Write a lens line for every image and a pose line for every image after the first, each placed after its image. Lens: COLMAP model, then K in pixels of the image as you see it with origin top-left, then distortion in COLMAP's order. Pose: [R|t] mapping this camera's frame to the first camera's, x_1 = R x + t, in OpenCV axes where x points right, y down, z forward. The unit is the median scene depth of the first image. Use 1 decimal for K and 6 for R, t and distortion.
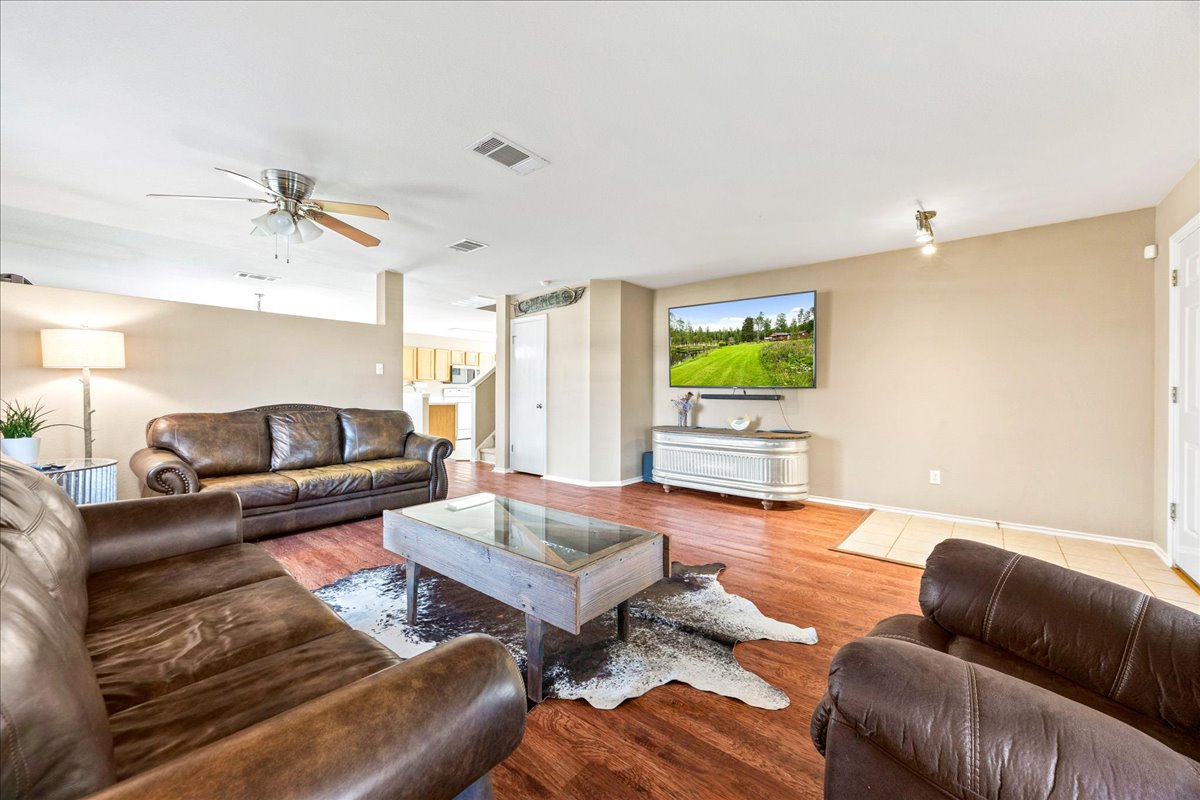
lens RADIAL K [[455.5, 0, 617.1], [0, 455.5, 388.9], [0, 0, 1]] dist [-0.000282, 0.000004]
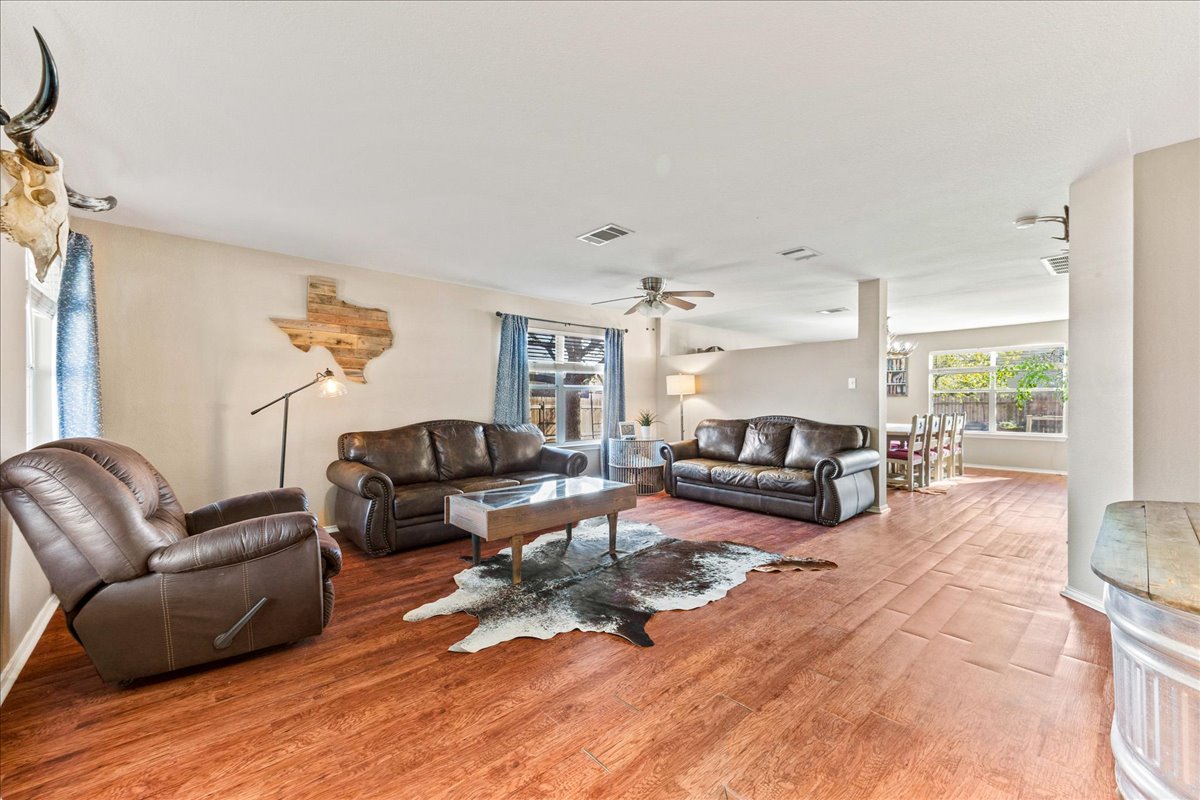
lens RADIAL K [[479.7, 0, 600.0], [0, 479.7, 400.0], [0, 0, 1]] dist [-0.000076, -0.000006]
pose [[-0.167792, -0.006061, -0.985804, 1.064950], [0.012509, 0.999888, -0.008276, -0.009760], [0.985743, -0.013721, -0.167697, 1.108727]]
